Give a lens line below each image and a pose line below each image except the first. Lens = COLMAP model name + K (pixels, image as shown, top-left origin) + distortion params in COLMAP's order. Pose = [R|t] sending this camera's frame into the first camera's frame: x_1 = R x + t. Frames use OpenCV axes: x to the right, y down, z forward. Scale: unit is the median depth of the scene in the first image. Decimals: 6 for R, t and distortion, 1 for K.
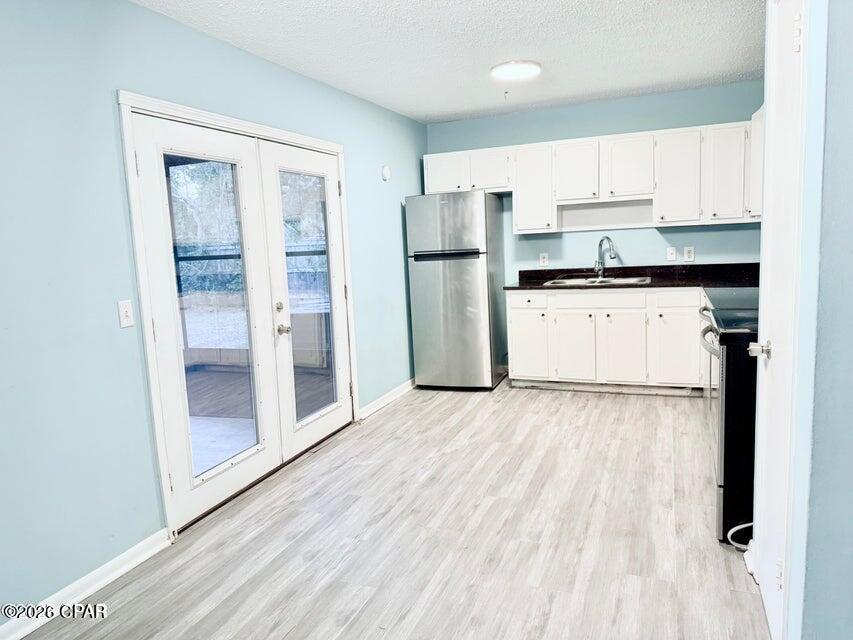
lens RADIAL K [[603.6, 0, 420.4], [0, 603.6, 318.3], [0, 0, 1]] dist [0.136787, -0.214595]
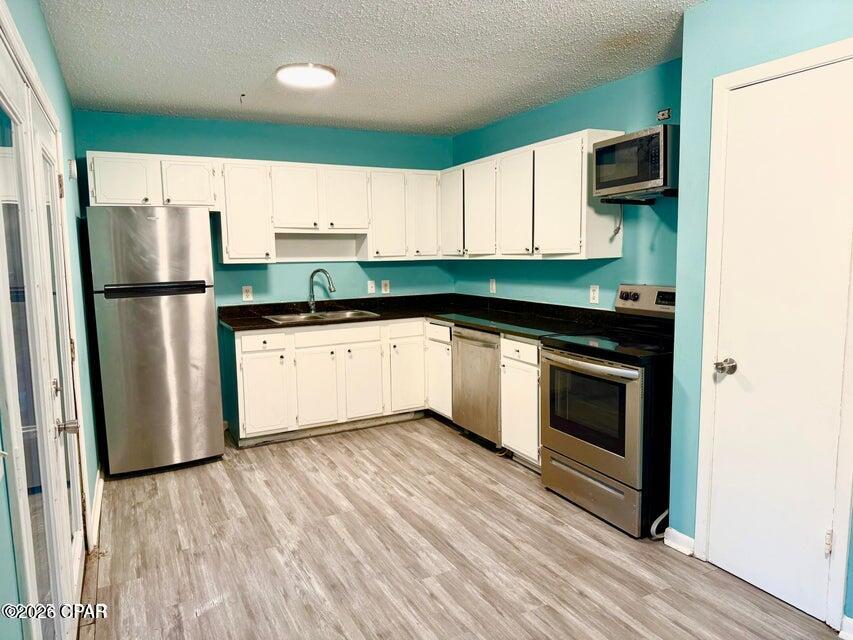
lens RADIAL K [[603.6, 0, 420.4], [0, 603.6, 318.3], [0, 0, 1]] dist [0.136787, -0.214595]
pose [[0.653235, -0.049284, 0.755550, -0.354632], [0.083202, 0.996509, -0.006933, -0.041737], [-0.752570, 0.067392, 0.655054, 0.296734]]
